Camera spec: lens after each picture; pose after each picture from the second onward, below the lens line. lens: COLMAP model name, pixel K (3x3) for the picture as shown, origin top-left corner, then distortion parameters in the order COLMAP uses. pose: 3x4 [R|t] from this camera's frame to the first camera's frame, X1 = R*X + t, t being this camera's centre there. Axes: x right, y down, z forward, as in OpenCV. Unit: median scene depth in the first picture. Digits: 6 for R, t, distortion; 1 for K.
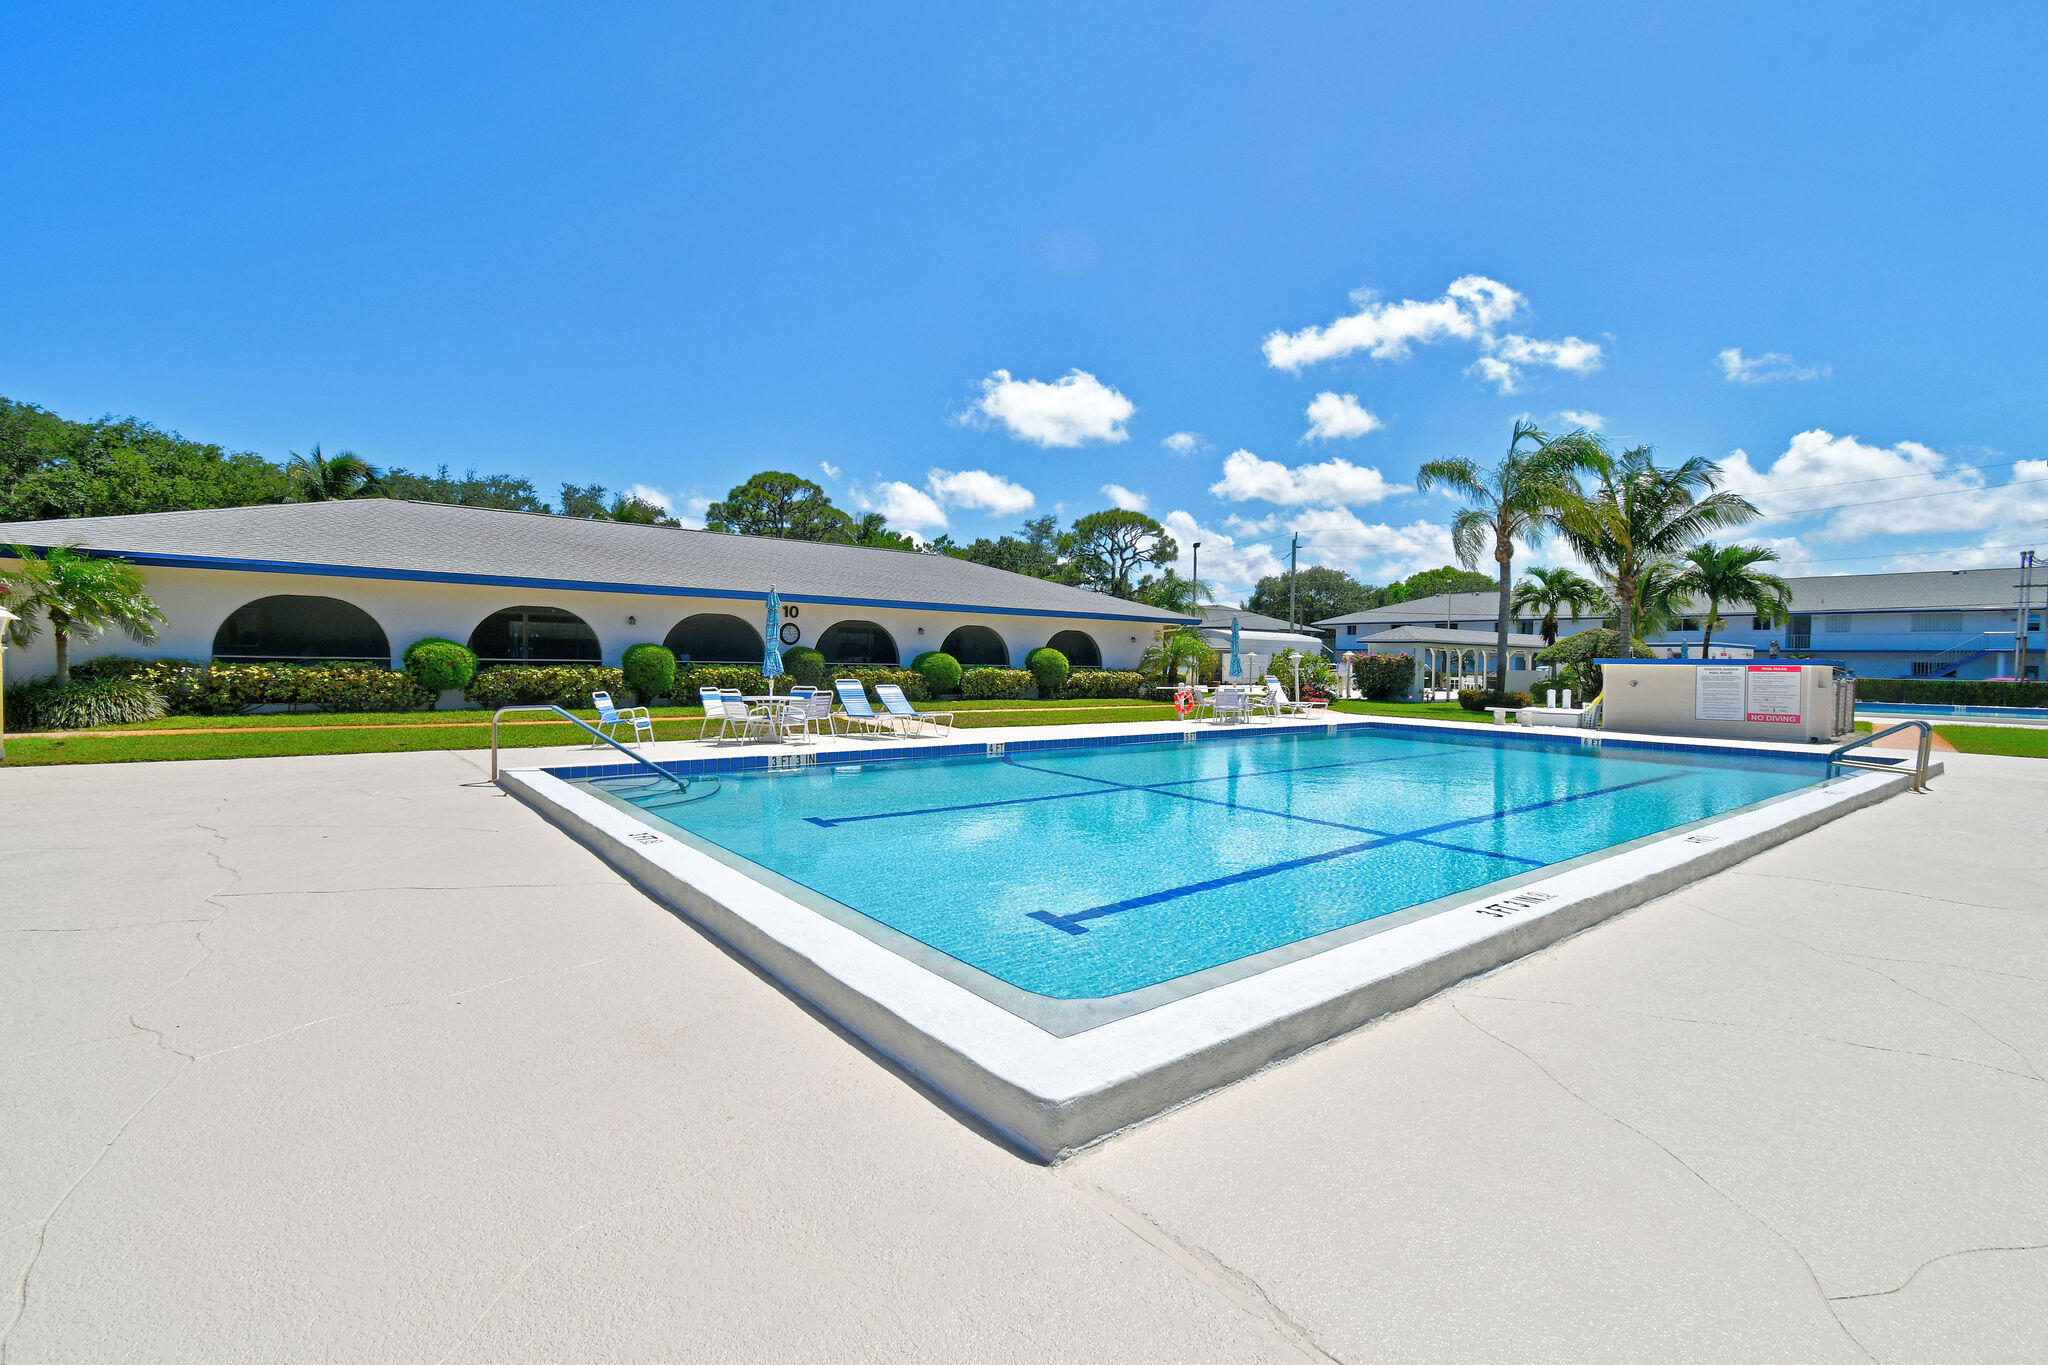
lens RADIAL K [[899.2, 0, 1019.7], [0, 899.2, 683.9], [0, 0, 1]] dist [0.003087, -0.000010]
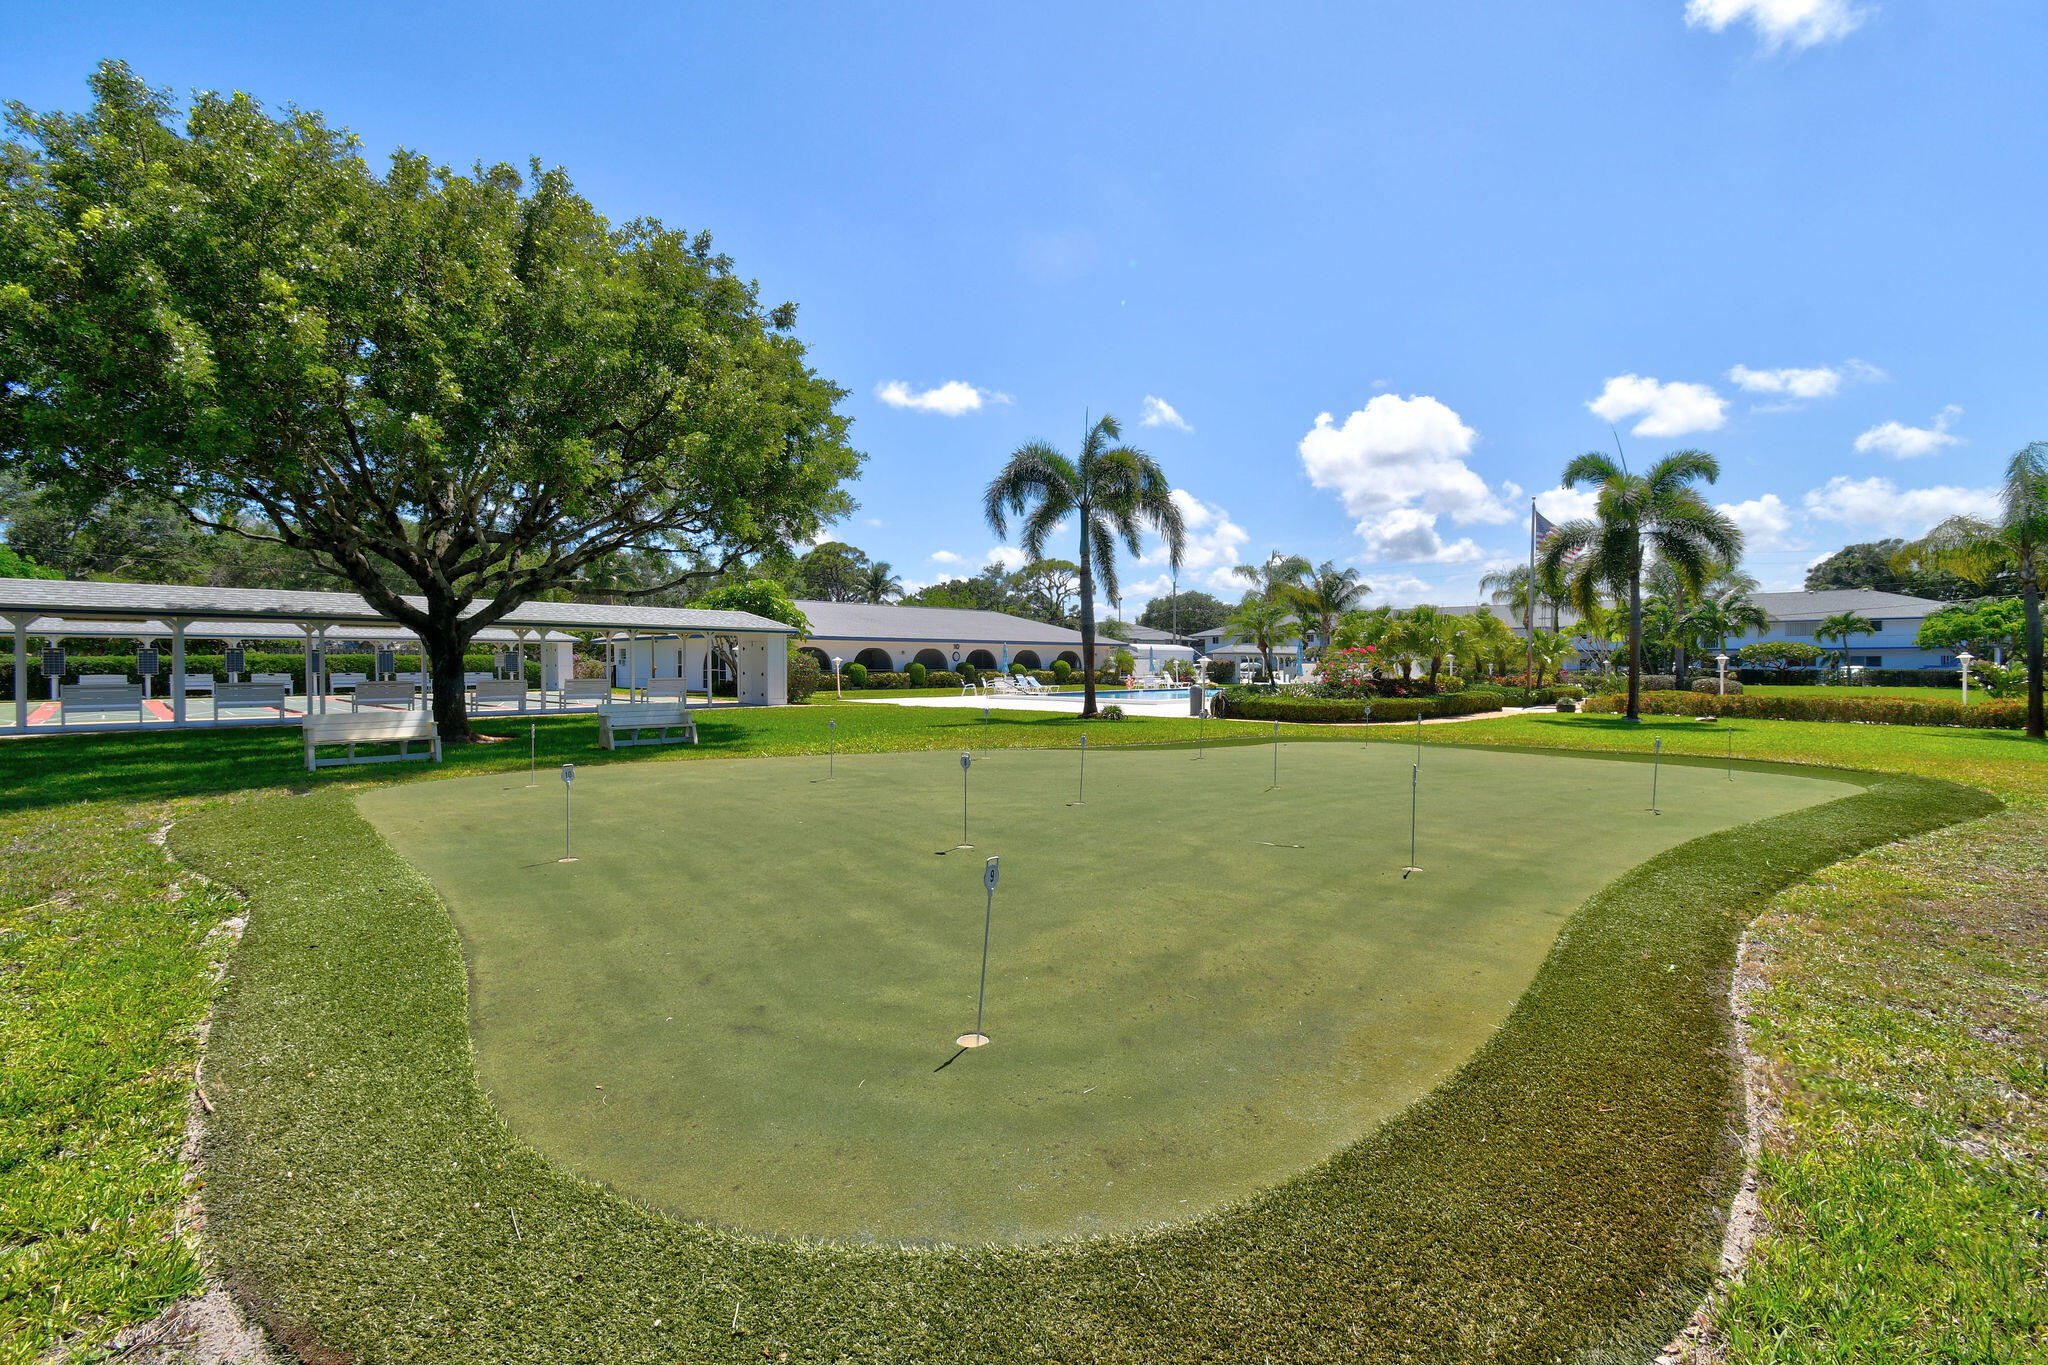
lens RADIAL K [[899.2, 0, 1025.6], [0, 899.2, 682.7], [0, 0, 1]] dist [0.003087, -0.000010]
pose [[0.991643, -0.021735, 0.127169, -0.122812], [0.022632, 0.999728, -0.005616, 0.008598], [-0.127013, 0.008447, 0.991865, -0.413626]]
